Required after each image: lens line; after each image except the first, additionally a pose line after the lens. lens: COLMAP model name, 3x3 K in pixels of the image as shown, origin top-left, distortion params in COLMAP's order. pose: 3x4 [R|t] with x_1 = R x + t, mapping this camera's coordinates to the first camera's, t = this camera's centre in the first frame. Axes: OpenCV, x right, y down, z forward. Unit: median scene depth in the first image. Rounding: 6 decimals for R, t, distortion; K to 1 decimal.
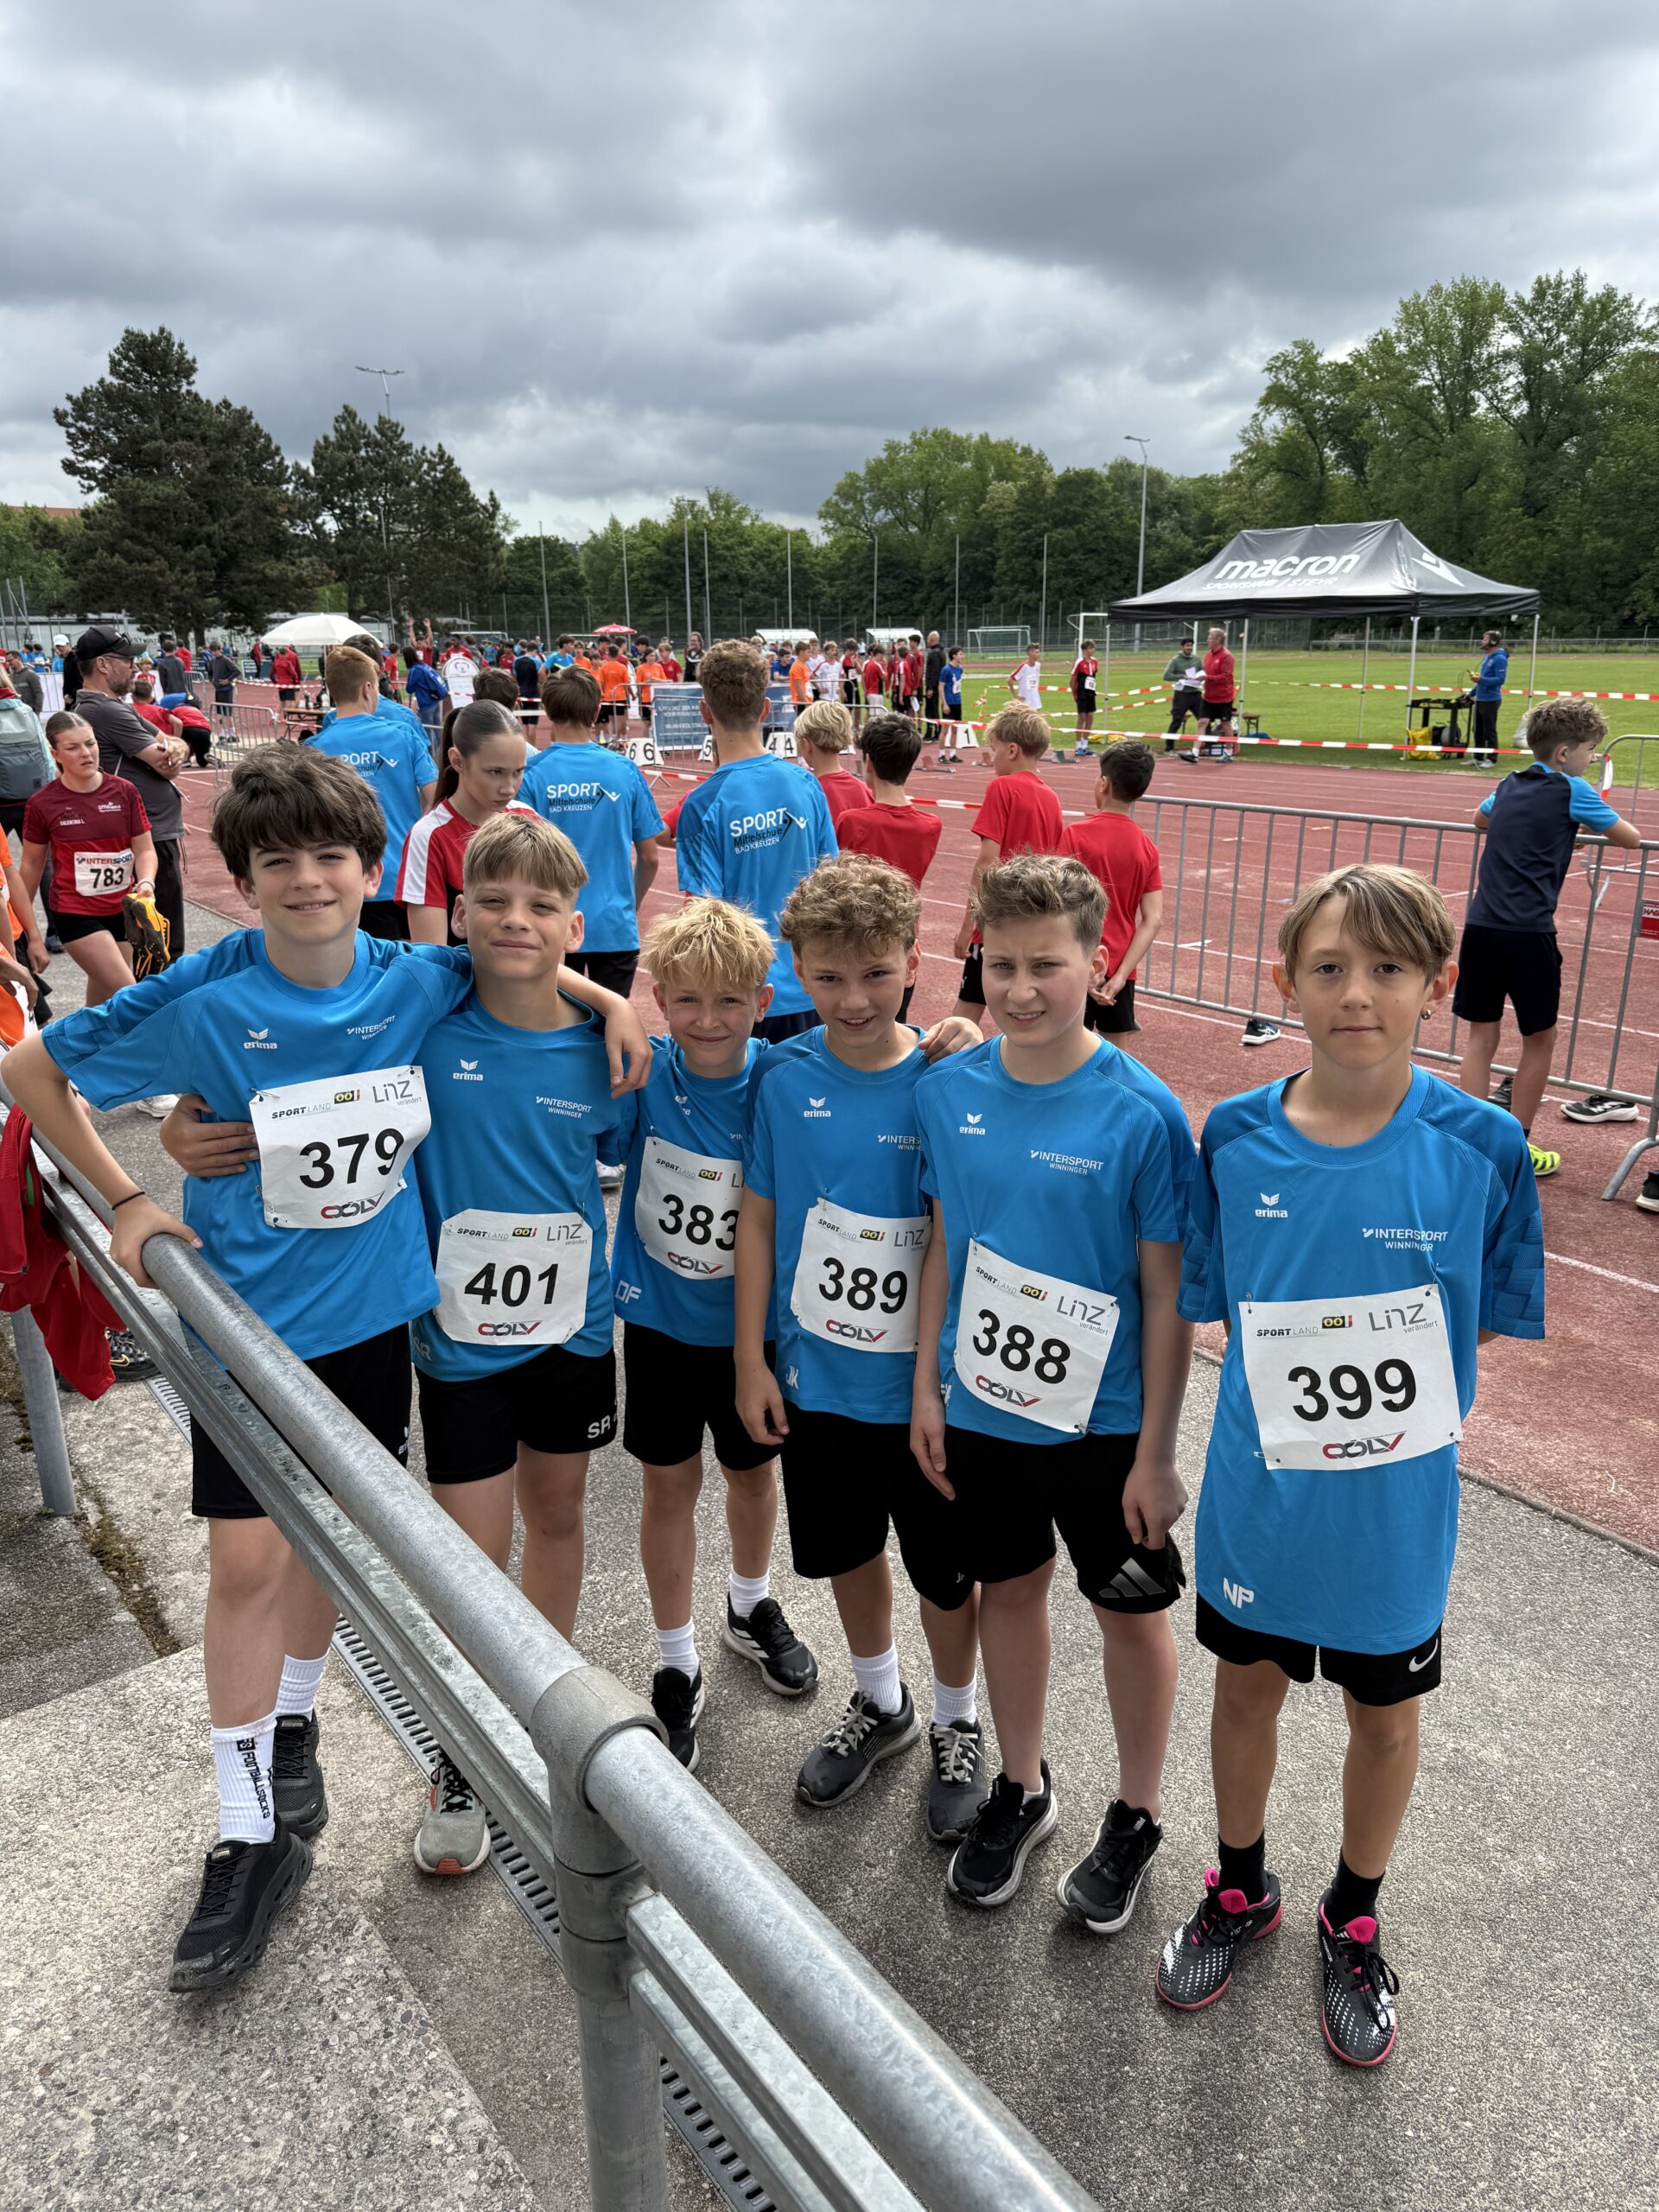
lens RADIAL K [[1508.2, 0, 787.6], [0, 1508.2, 1108.1], [0, 0, 1]] dist [0.054105, -0.086068]
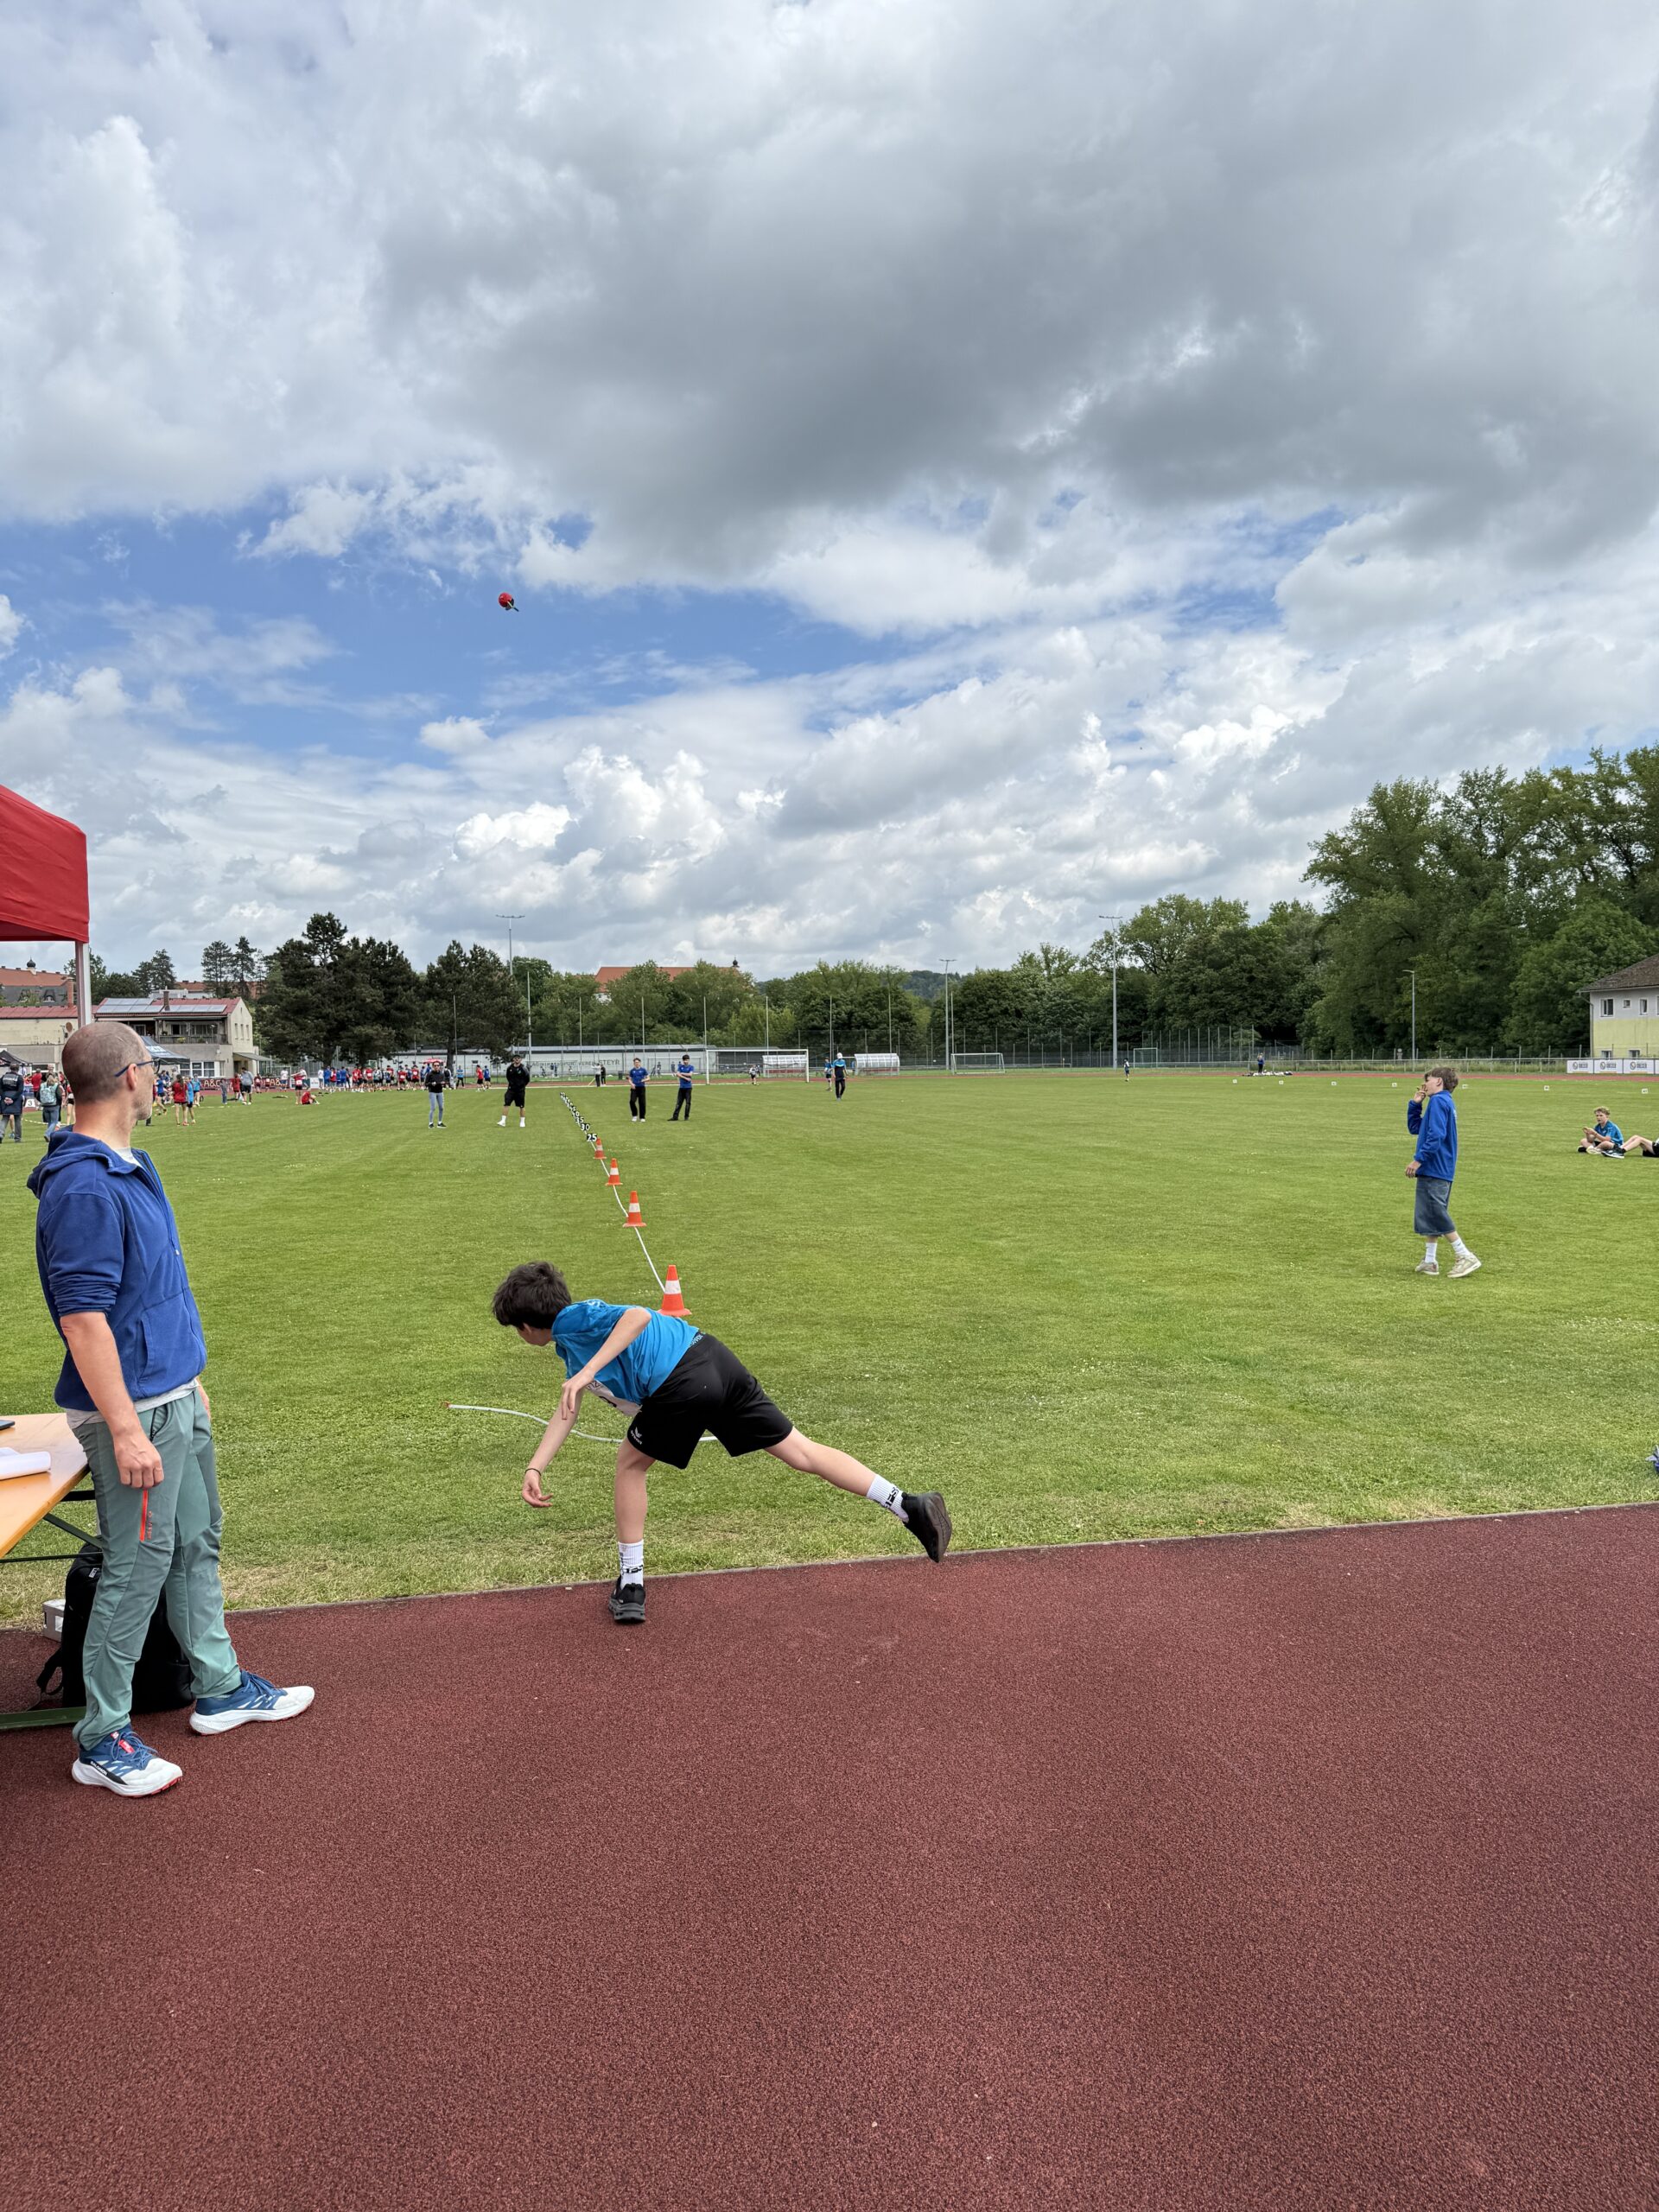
lens RADIAL K [[1525.0, 0, 829.5], [0, 1525.0, 1106.0], [0, 0, 1]] dist [0.162436, -0.325286]
pose [[0.904270, 0.007815, -0.426889, 0.910320], [-0.120072, 0.964136, -0.236695, 0.101441], [0.409730, 0.265294, 0.872778, -0.348680]]
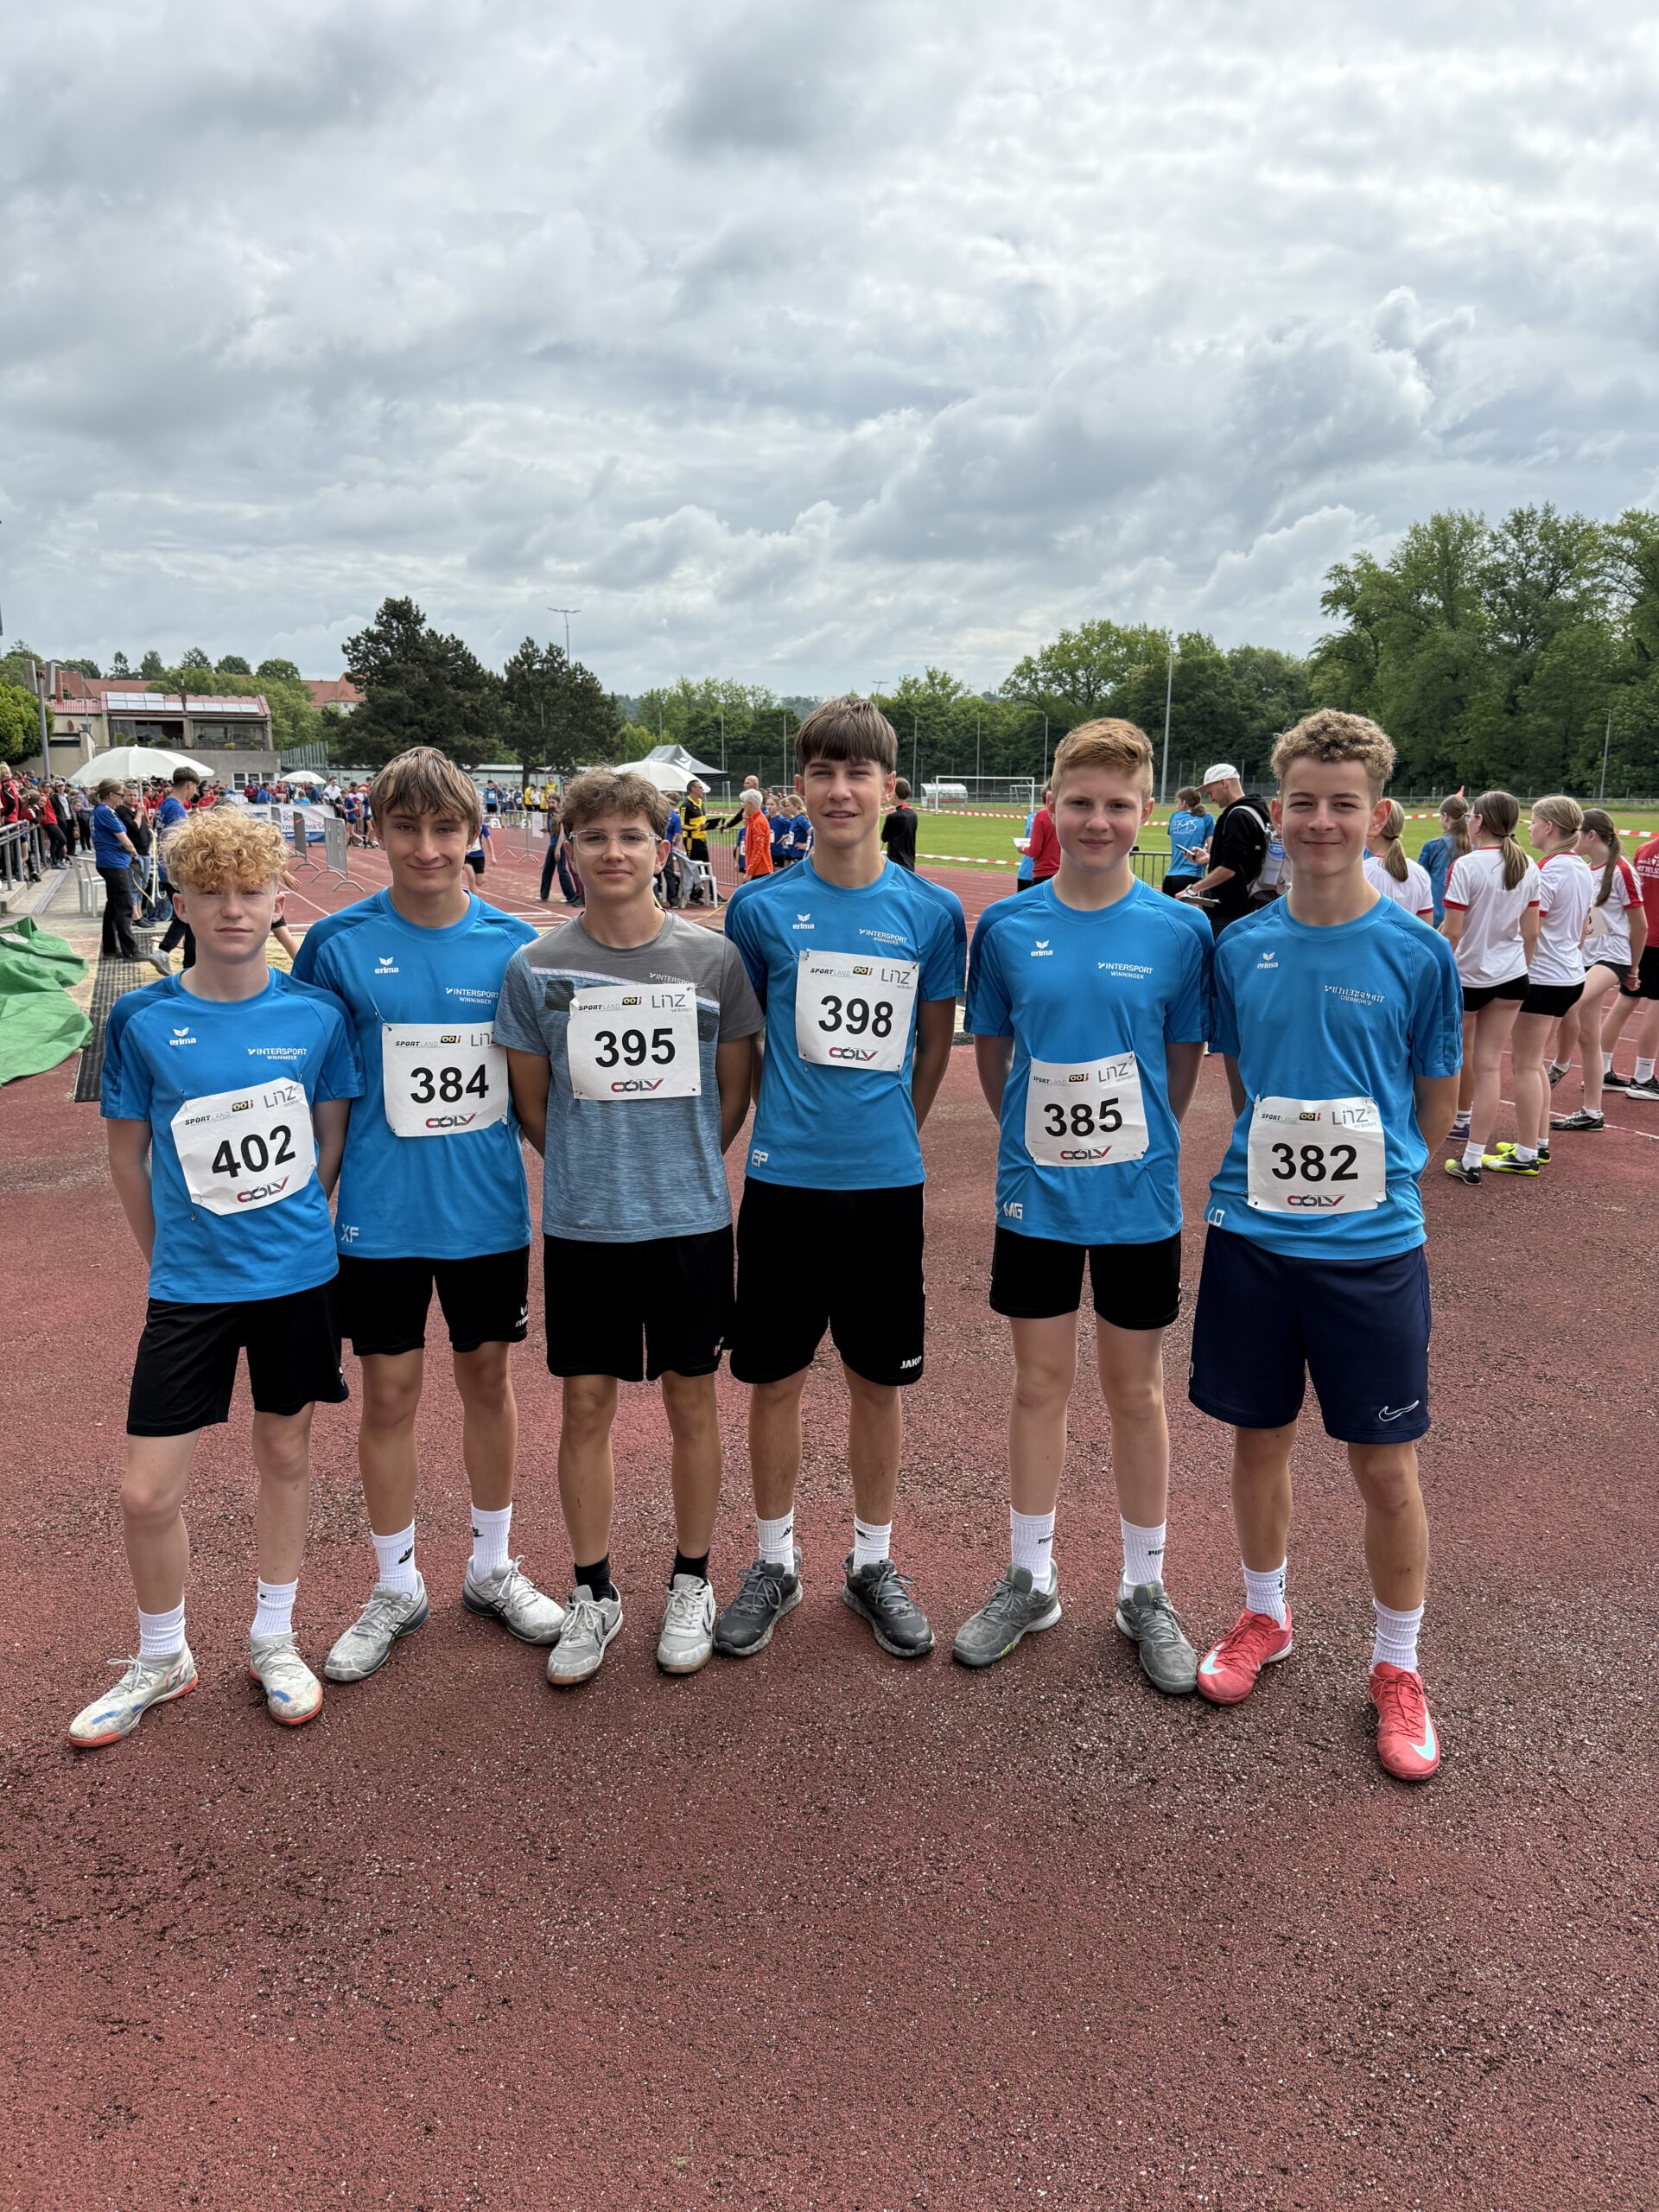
lens RADIAL K [[1525.0, 0, 829.5], [0, 1525.0, 1106.0], [0, 0, 1]] dist [0.162436, -0.325286]
pose [[0.980527, 0.052709, -0.189179, 0.331061], [-0.071292, 0.993128, -0.092810, 0.135694], [0.182987, 0.104490, 0.977547, -0.431992]]
